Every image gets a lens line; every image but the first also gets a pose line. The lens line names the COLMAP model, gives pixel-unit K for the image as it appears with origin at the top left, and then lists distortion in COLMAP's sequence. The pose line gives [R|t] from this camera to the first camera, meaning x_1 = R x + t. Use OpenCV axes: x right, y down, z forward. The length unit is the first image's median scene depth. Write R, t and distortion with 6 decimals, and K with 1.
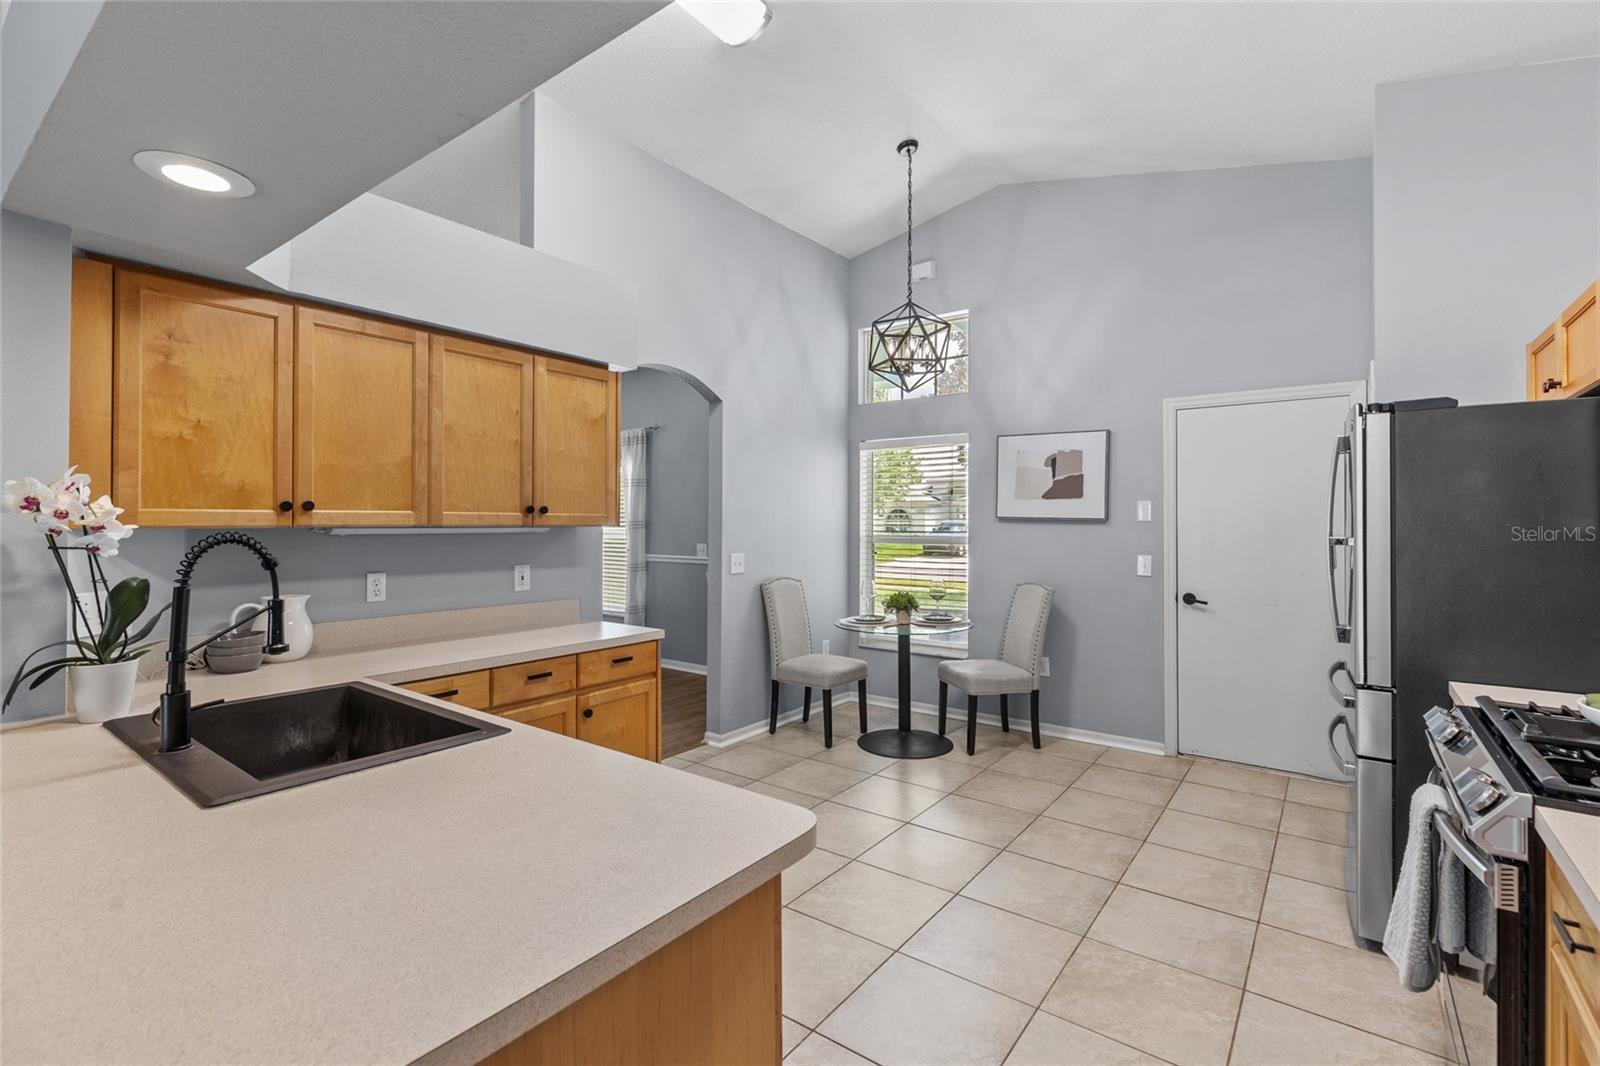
lens RADIAL K [[719.3, 0, 798.3], [0, 719.3, 514.3], [0, 0, 1]] dist [0.002260, 0.000603]
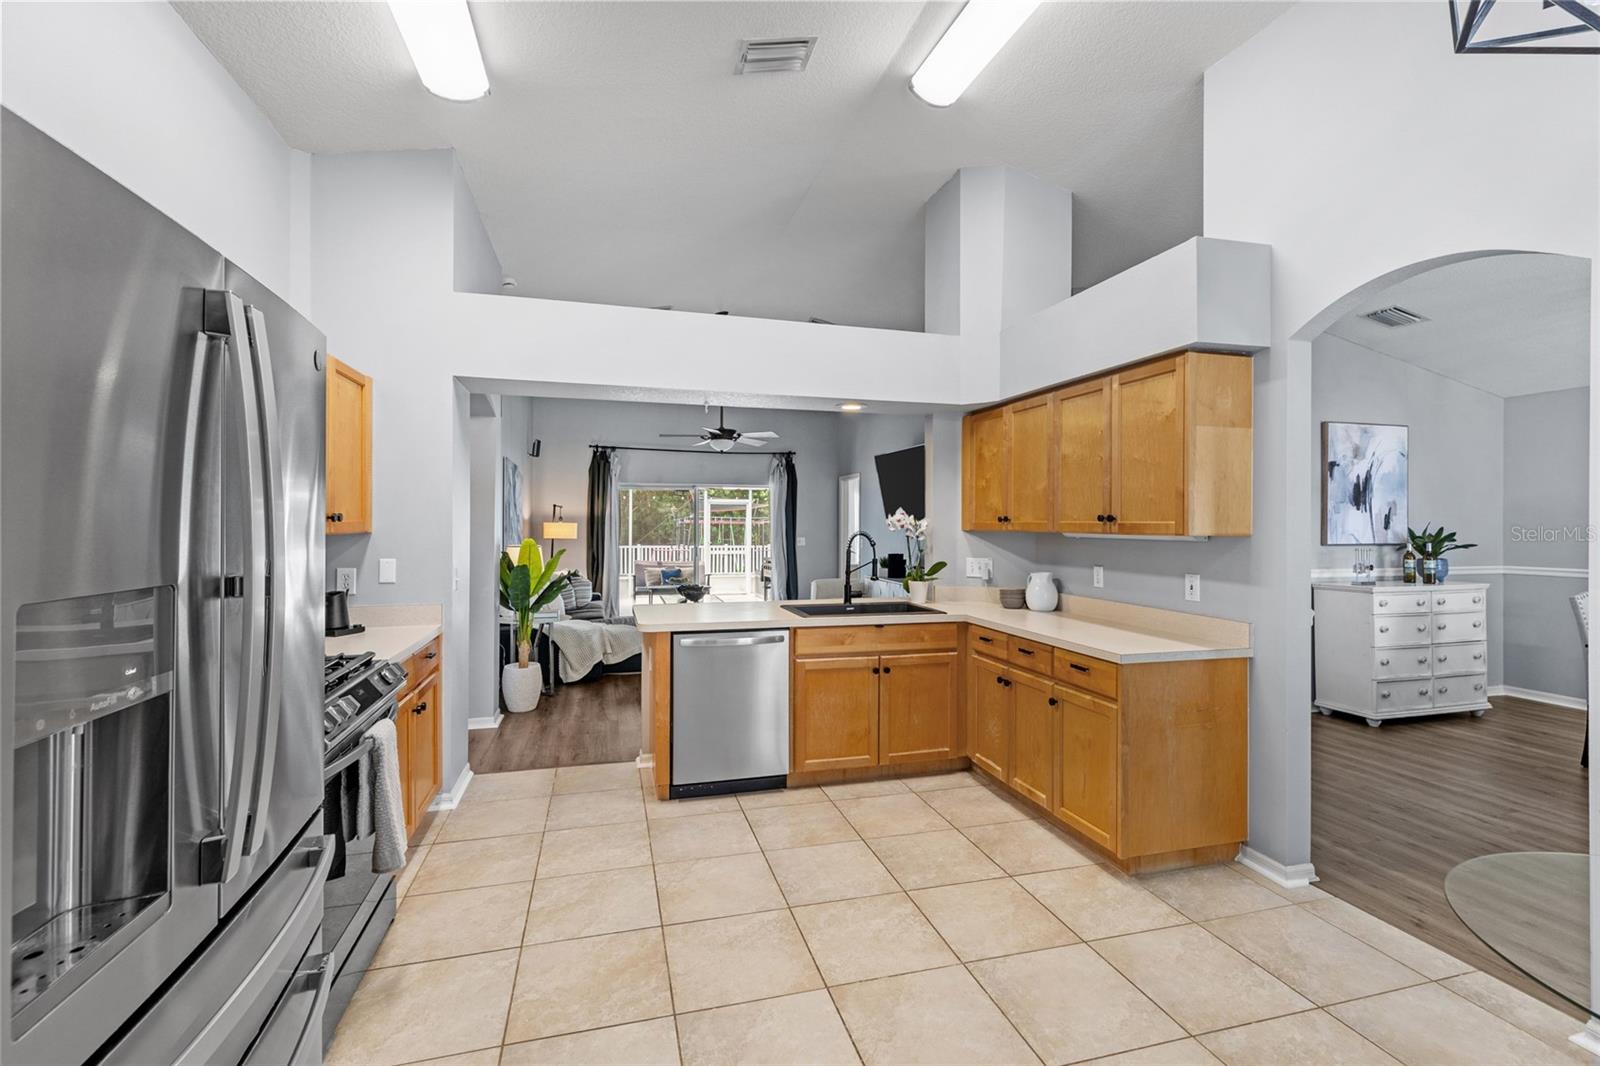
lens RADIAL K [[719.3, 0, 806.4], [0, 719.3, 517.0], [0, 0, 1]] dist [0.002260, 0.000603]
pose [[-0.600977, -0.011122, -0.799189, 0.543409], [0.003188, 0.999862, -0.016312, 0.006102], [0.799260, -0.012351, -0.600858, 0.900726]]
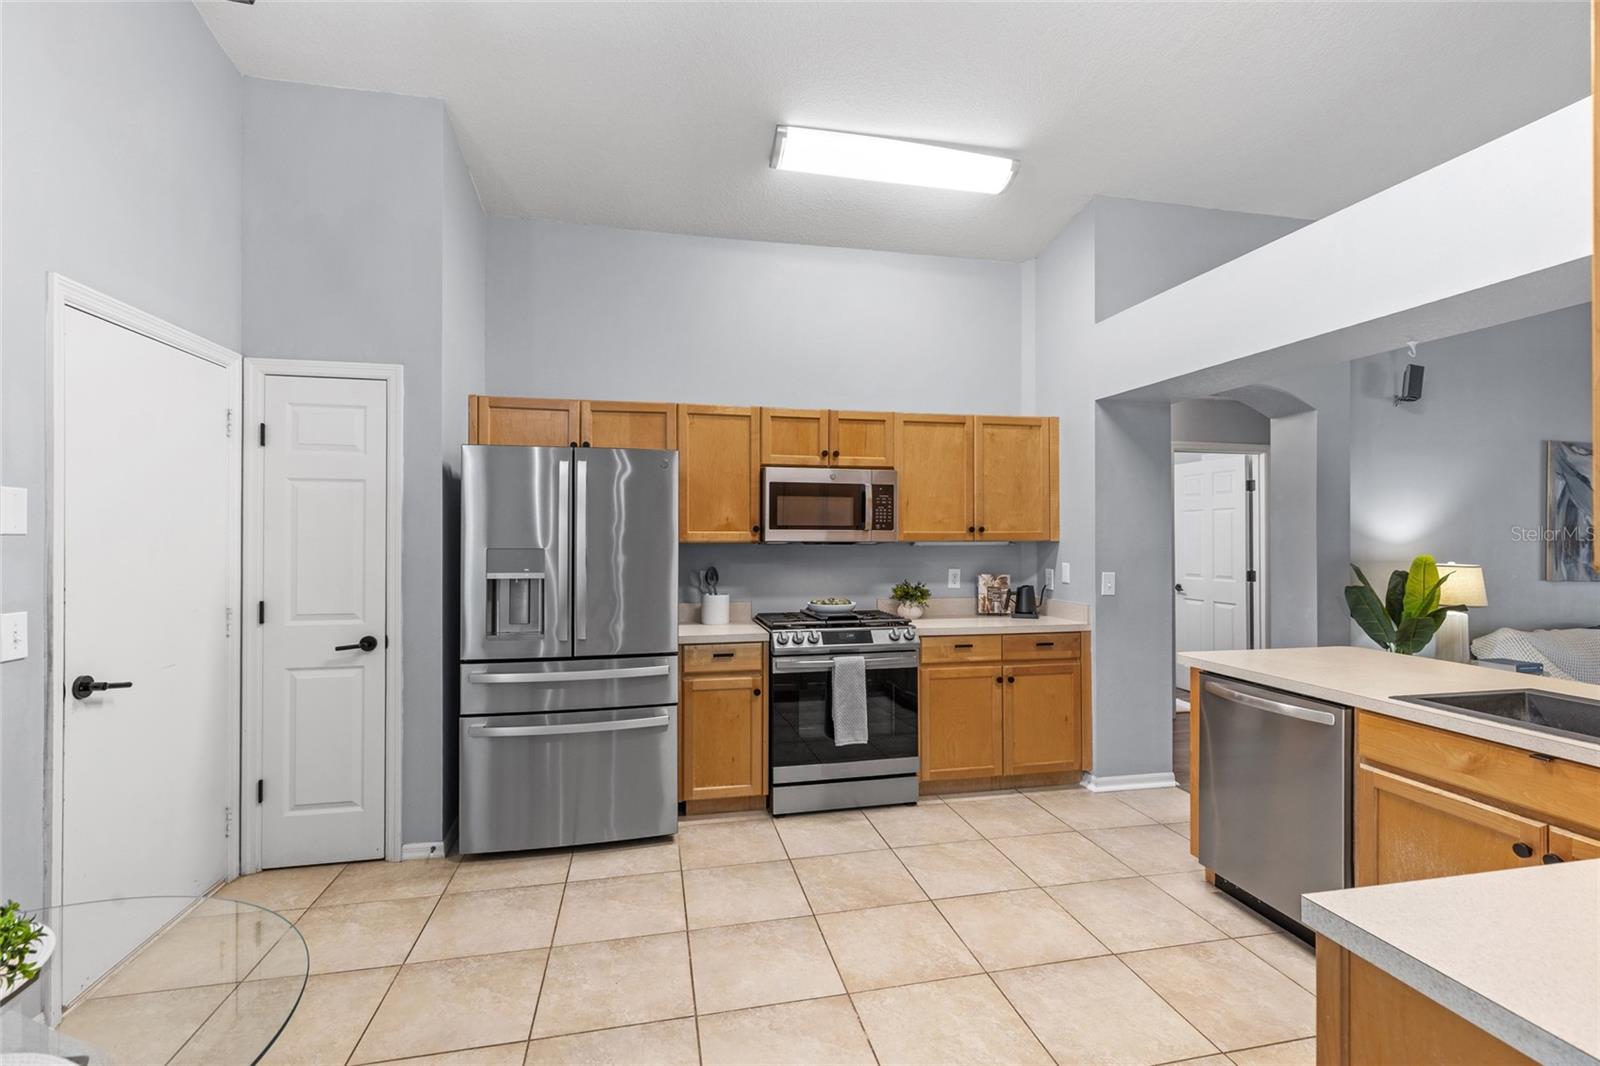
lens RADIAL K [[719.3, 0, 806.2], [0, 719.3, 529.7], [0, 0, 1]] dist [0.002260, 0.000603]
pose [[-0.762867, 0.000695, 0.646556, -0.164251], [-0.009473, 0.999880, -0.012252, 0.007936], [-0.646487, -0.015471, -0.762769, 1.012636]]
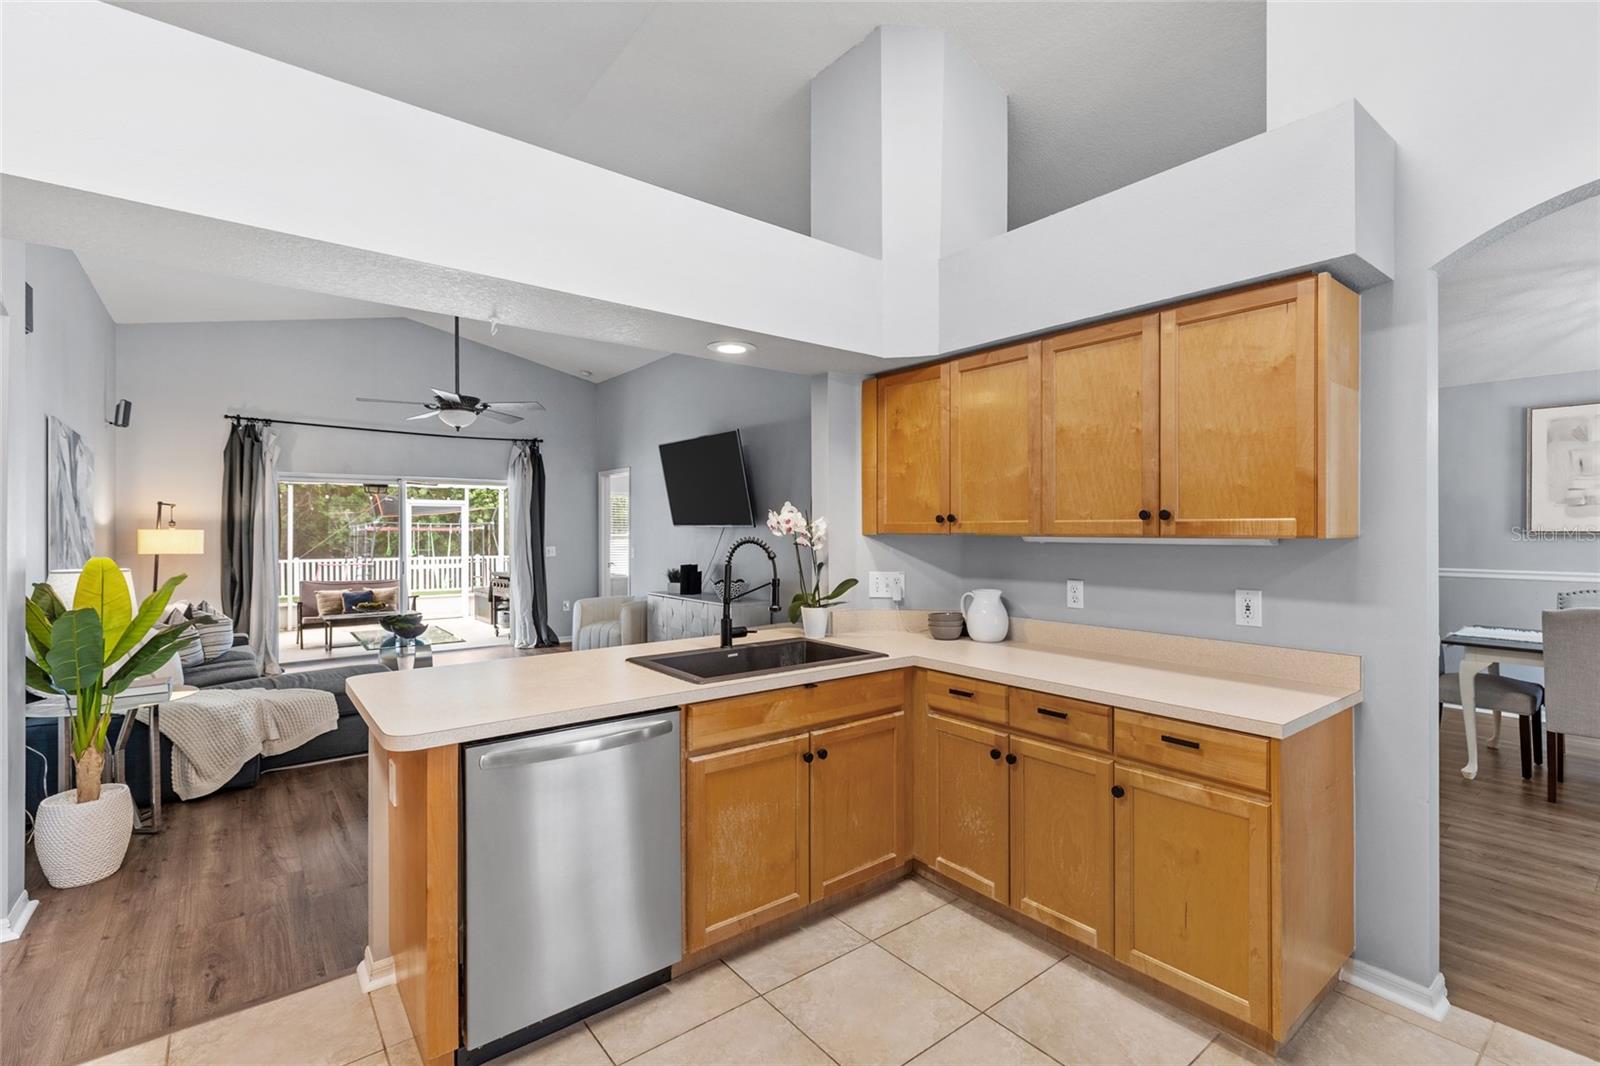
lens RADIAL K [[719.3, 0, 806.6], [0, 719.3, 528.0], [0, 0, 1]] dist [0.002260, 0.000603]
pose [[-0.247927, -0.003377, -0.968773, 0.327977], [0.011618, 0.999912, -0.006459, 0.006088], [0.968709, -0.012856, -0.247866, 0.578649]]
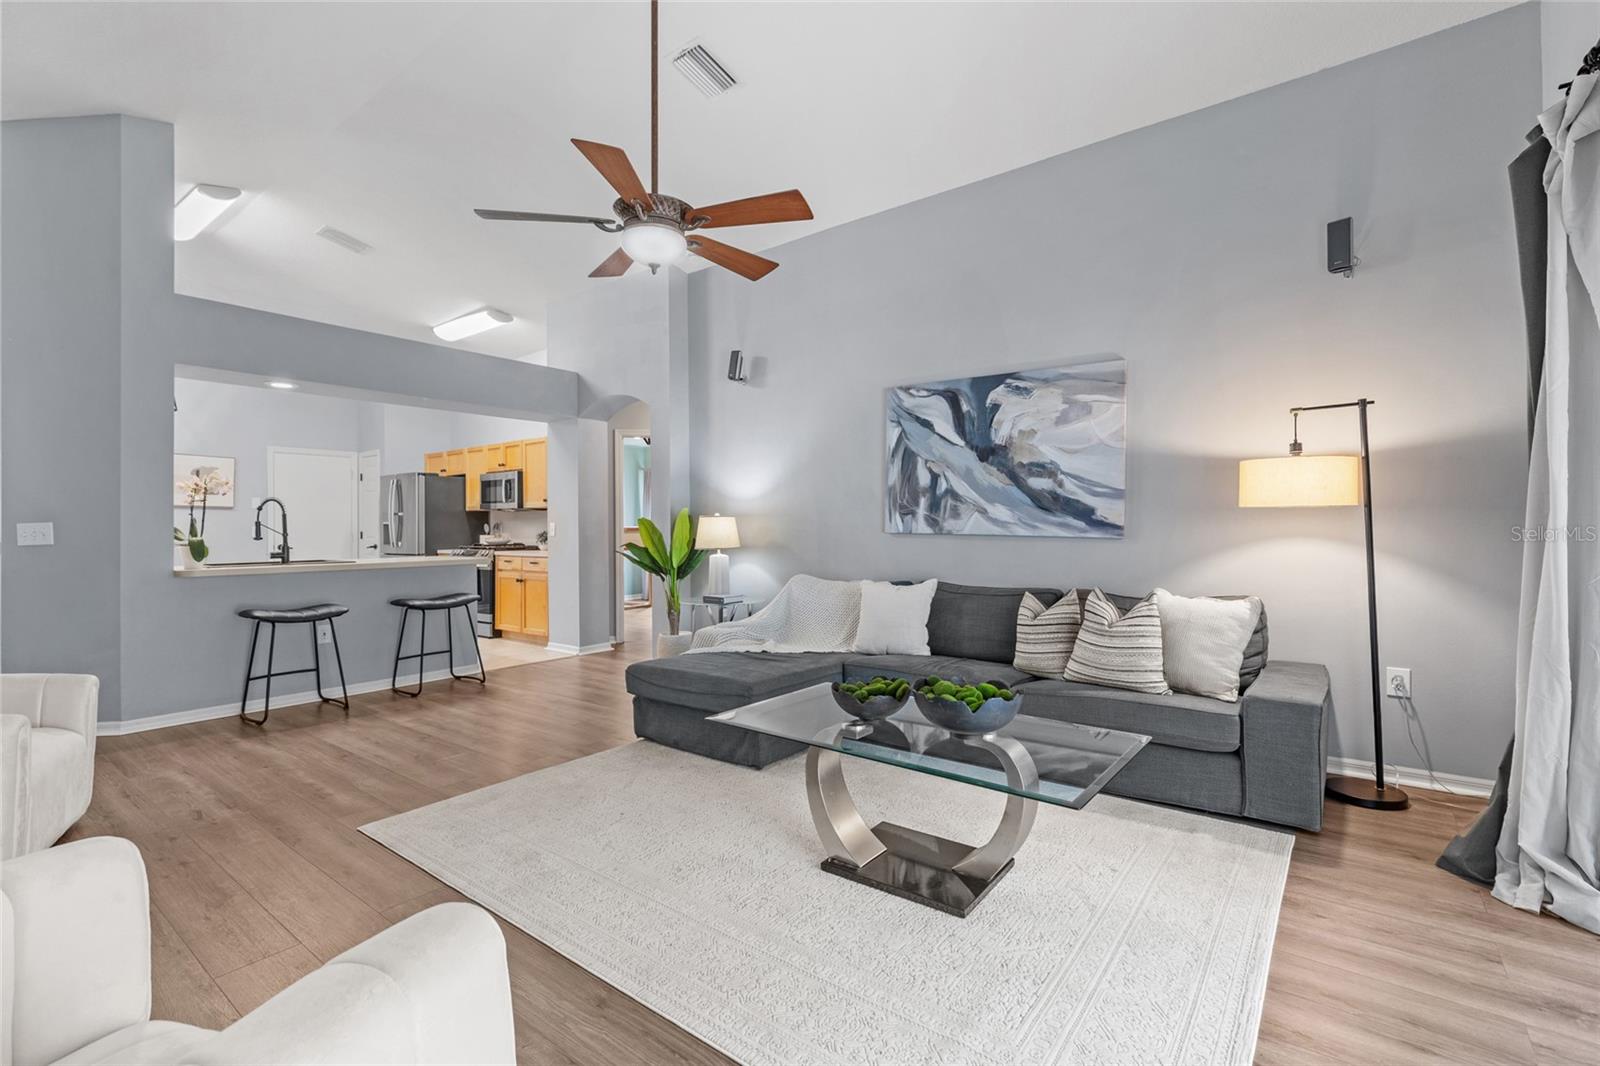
lens RADIAL K [[719.3, 0, 801.9], [0, 719.3, 522.9], [0, 0, 1]] dist [0.002260, 0.000603]
pose [[0.013361, 0.003720, 0.999904, -1.387360], [-0.002392, 0.999990, -0.003688, 0.050820], [-0.999908, -0.002343, 0.013370, -0.462354]]
